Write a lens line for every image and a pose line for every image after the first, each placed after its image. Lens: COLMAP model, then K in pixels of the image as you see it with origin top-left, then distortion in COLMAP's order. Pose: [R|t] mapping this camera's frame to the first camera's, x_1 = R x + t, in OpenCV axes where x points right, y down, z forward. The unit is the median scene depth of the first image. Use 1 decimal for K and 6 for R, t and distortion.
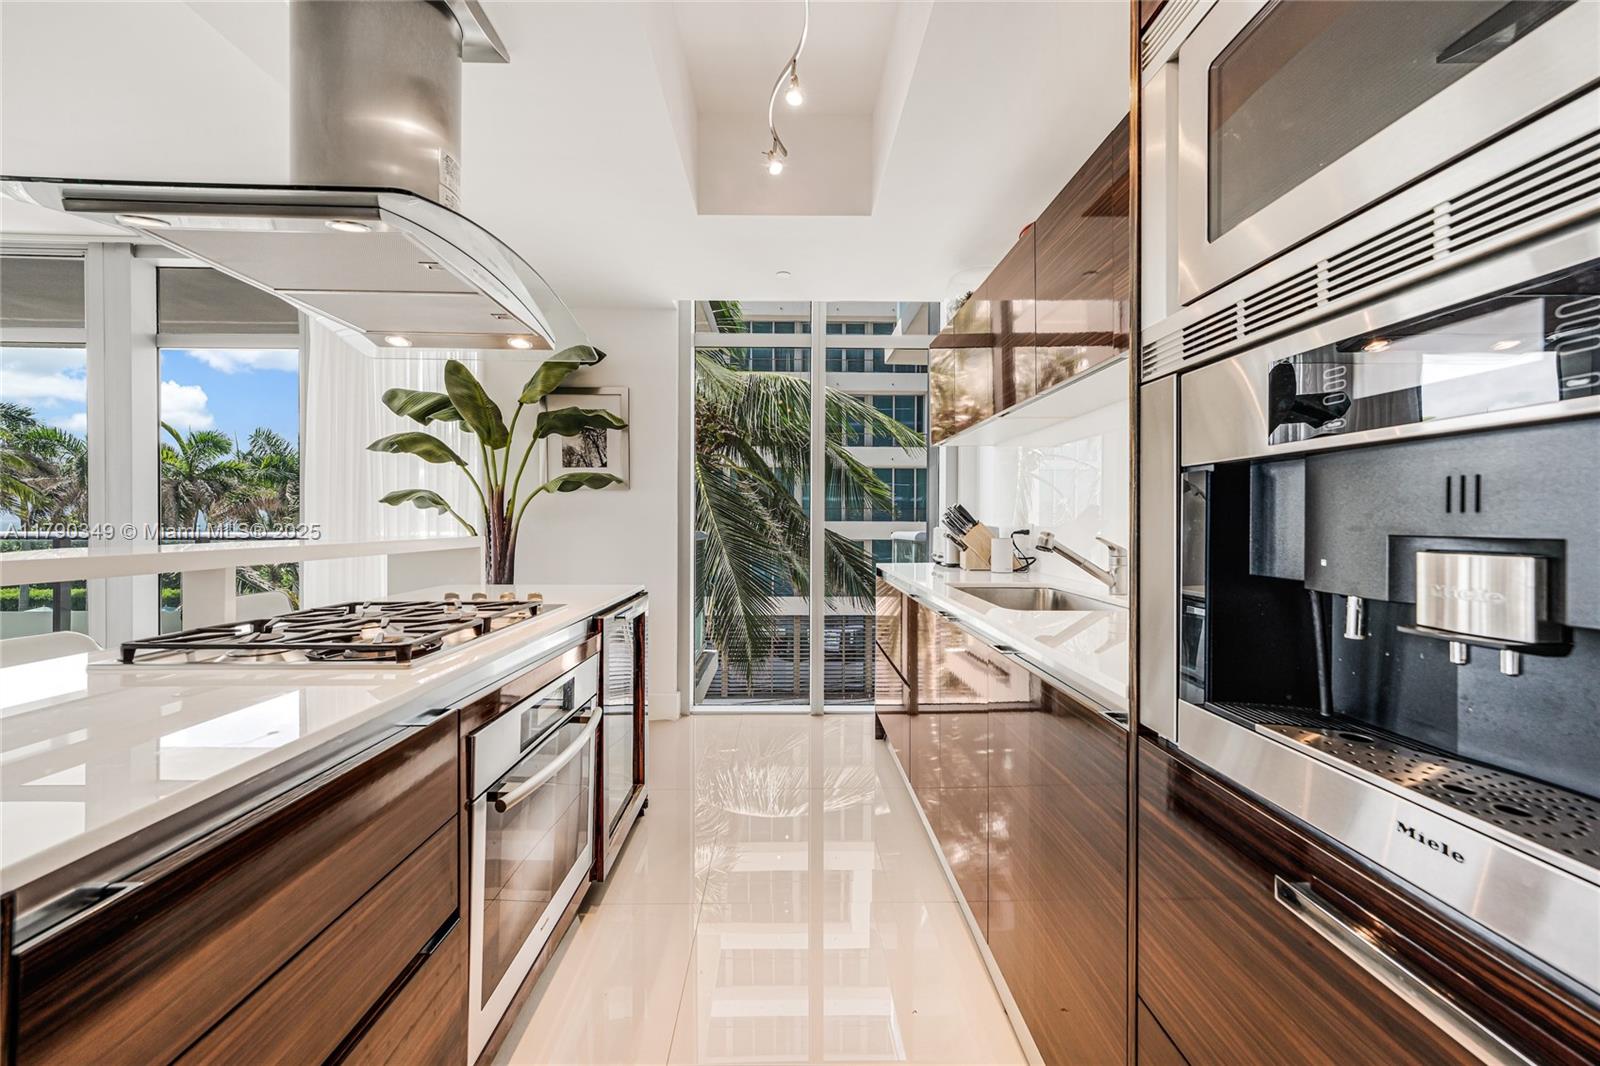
lens RADIAL K [[633.9, 0, 792.7], [0, 633.9, 527.9], [0, 0, 1]] dist [-0.000988, -0.000071]
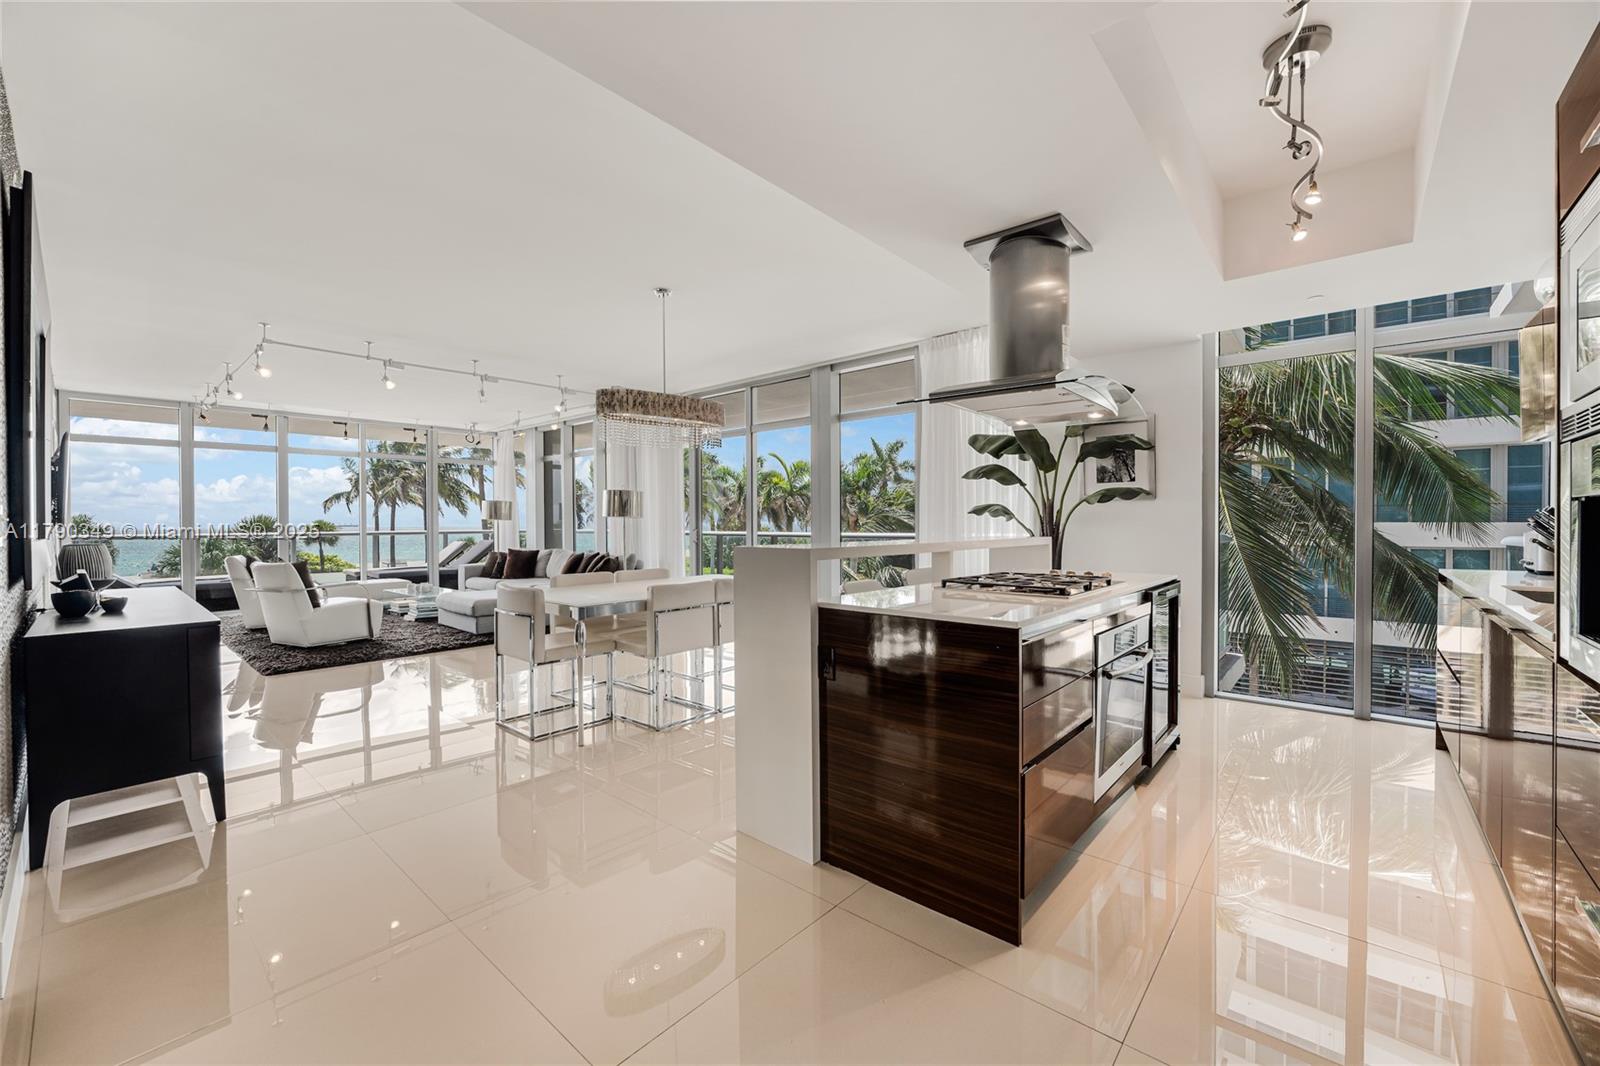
lens RADIAL K [[640.3, 0, 796.1], [0, 640.3, 526.6], [0, 0, 1]] dist [-0.016394, 0.000256]
pose [[0.744302, -0.000504, -0.667843, 0.042886], [-0.003577, 0.999982, -0.004741, -0.000814], [0.667833, 0.005918, 0.744287, -0.372436]]
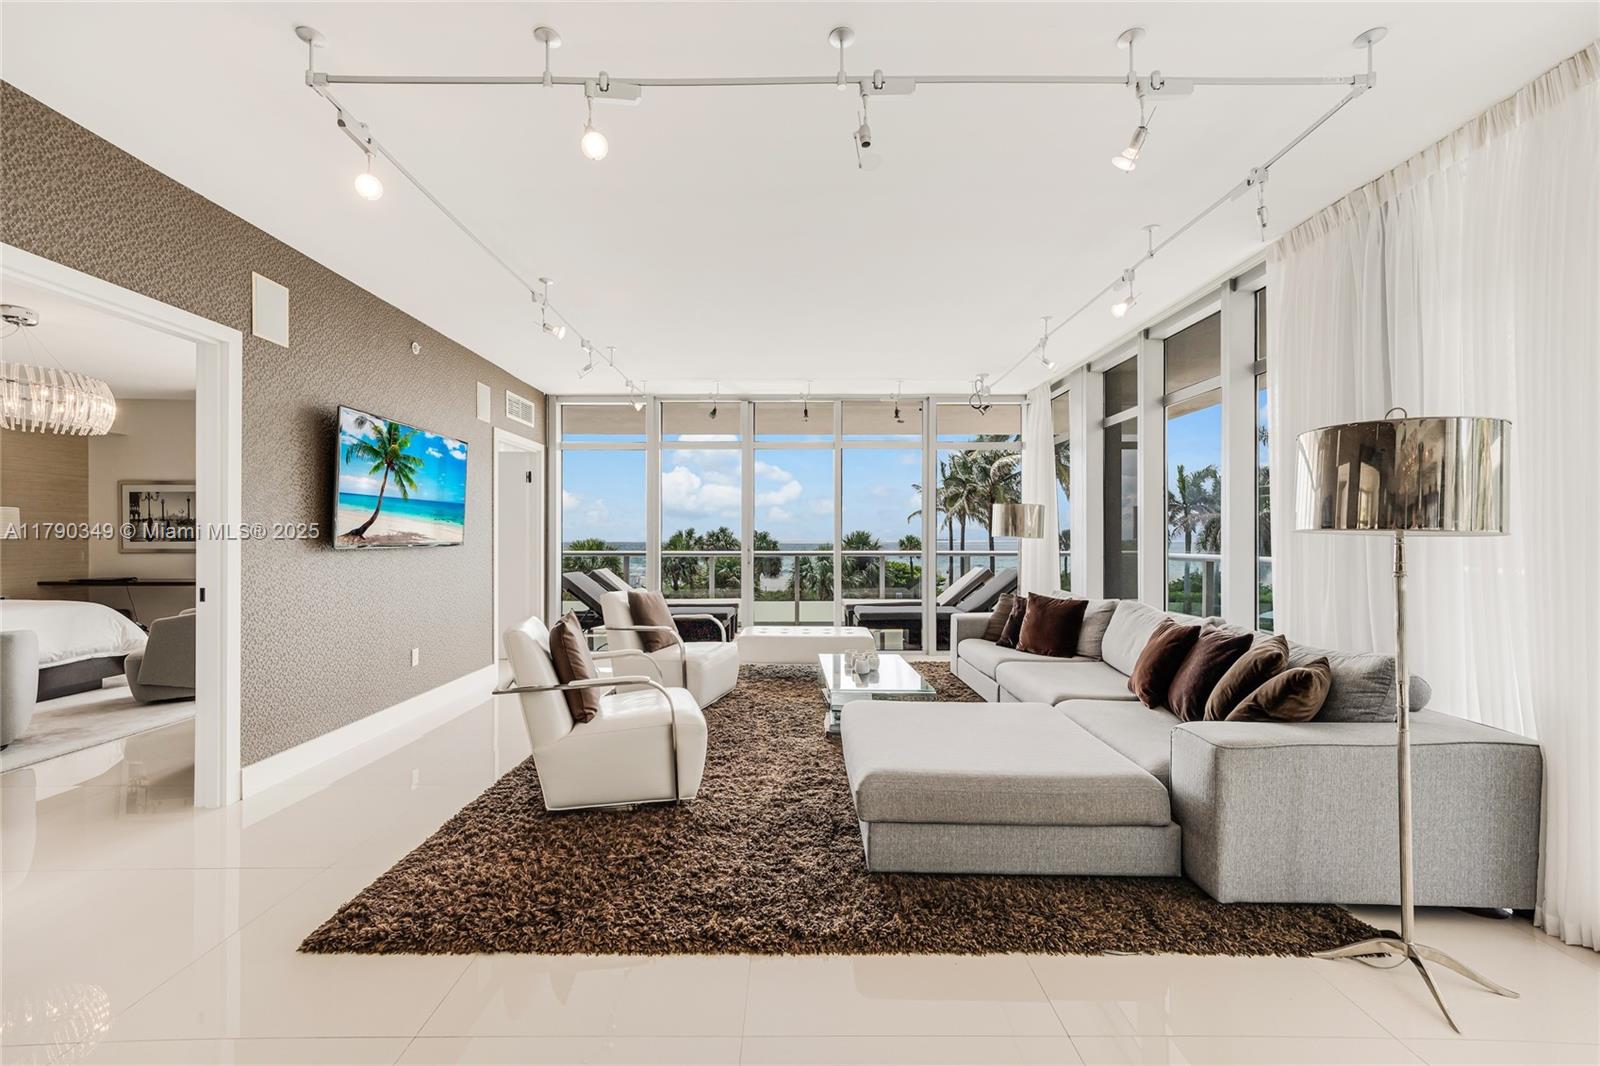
lens RADIAL K [[620.6, 0, 803.1], [0, 620.6, 538.3], [0, 0, 1]] dist [-0.000155, 0.000155]
pose [[-0.010573, -0.002106, -0.999942, -1.298350], [-0.016280, 0.999866, -0.001933, -0.028068], [0.999812, 0.016258, -0.010606, 0.343801]]
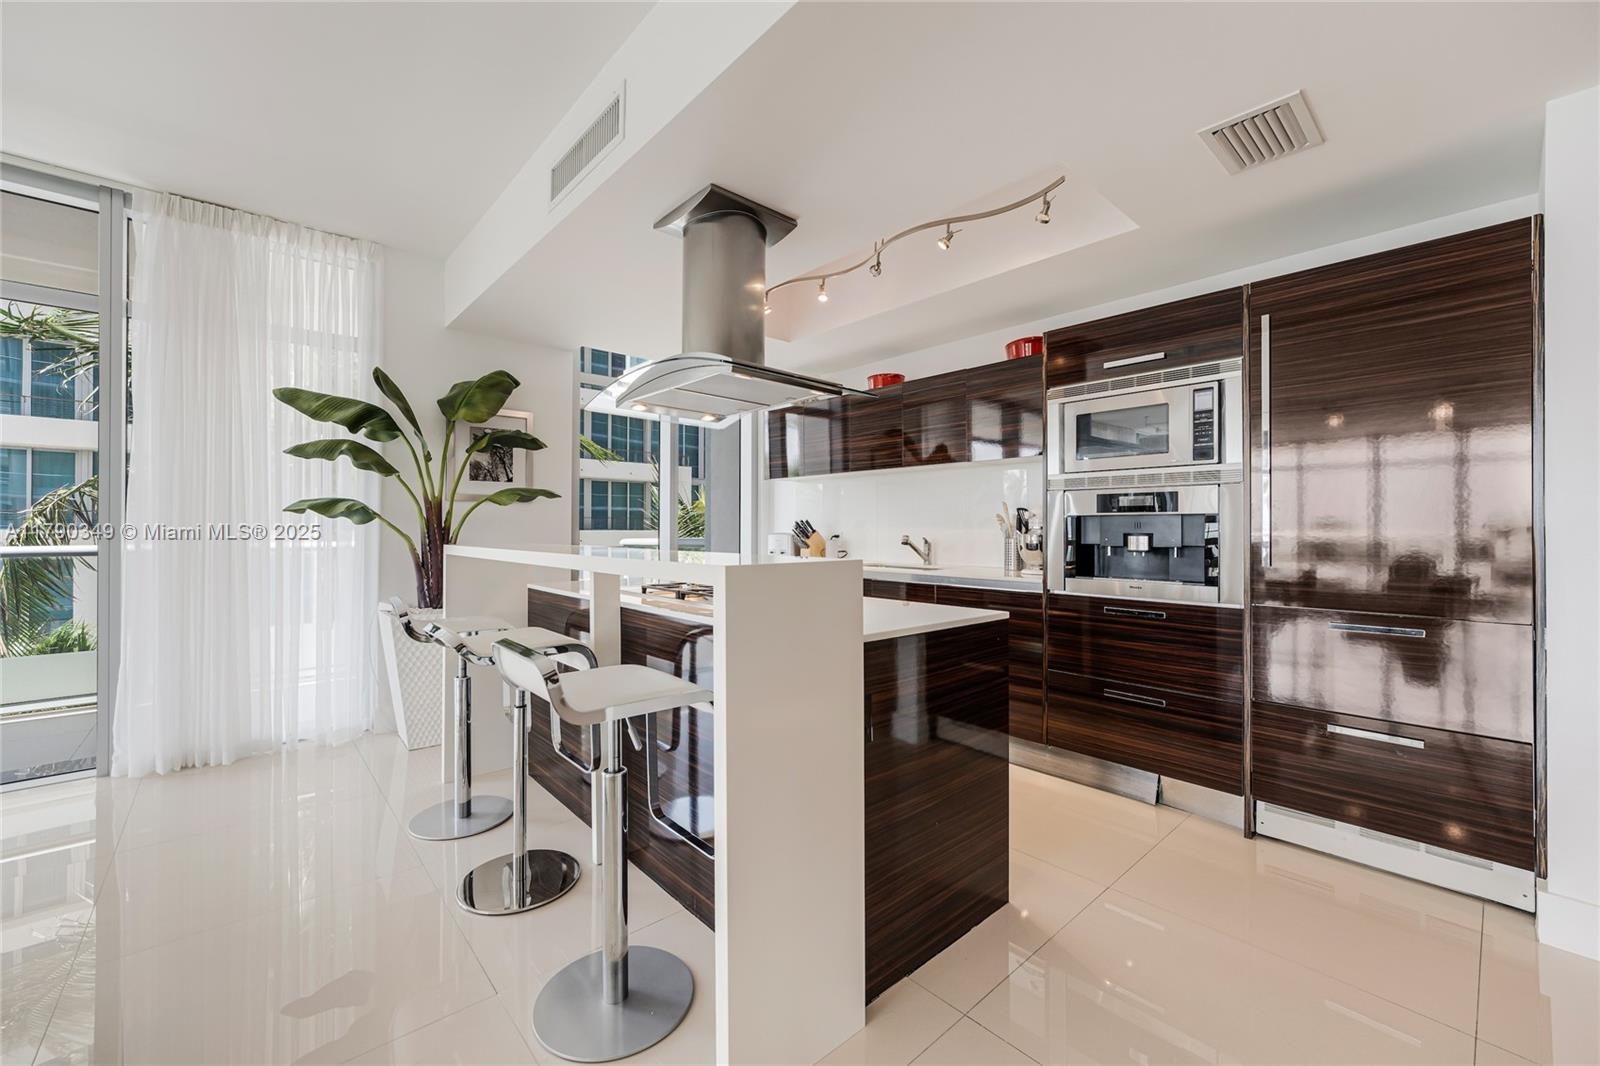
lens RADIAL K [[640.3, 0, 796.1], [0, 640.3, 526.6], [0, 0, 1]] dist [-0.016394, 0.000256]
pose [[0.748524, -0.000072, 0.663108, -0.713686], [0.009635, 0.999896, -0.010767, -0.001391], [-0.663038, 0.014448, 0.748446, -0.175338]]
